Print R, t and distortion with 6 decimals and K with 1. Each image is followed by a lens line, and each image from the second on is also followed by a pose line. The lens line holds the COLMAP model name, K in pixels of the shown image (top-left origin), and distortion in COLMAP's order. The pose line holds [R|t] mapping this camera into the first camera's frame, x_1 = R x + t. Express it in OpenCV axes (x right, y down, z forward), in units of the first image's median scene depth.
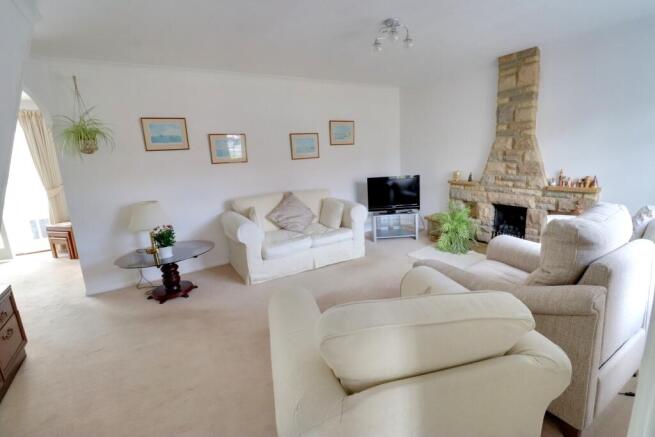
lens RADIAL K [[306.0, 0, 328.7], [0, 306.0, 217.6], [0, 0, 1]] dist [-0.020435, -0.004614]
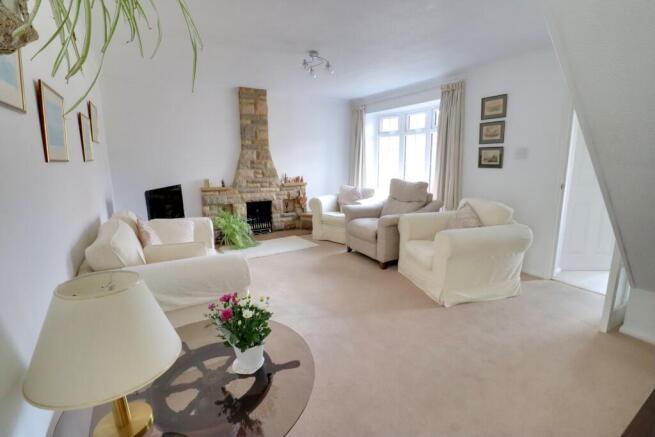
lens RADIAL K [[306.0, 0, 331.8], [0, 306.0, 216.9], [0, 0, 1]] dist [-0.020435, -0.004614]
pose [[-0.007215, -0.135024, 0.990816, -0.772885], [0.211817, 0.968152, 0.133477, -0.088741], [-0.977283, 0.210834, 0.021615, 0.698425]]
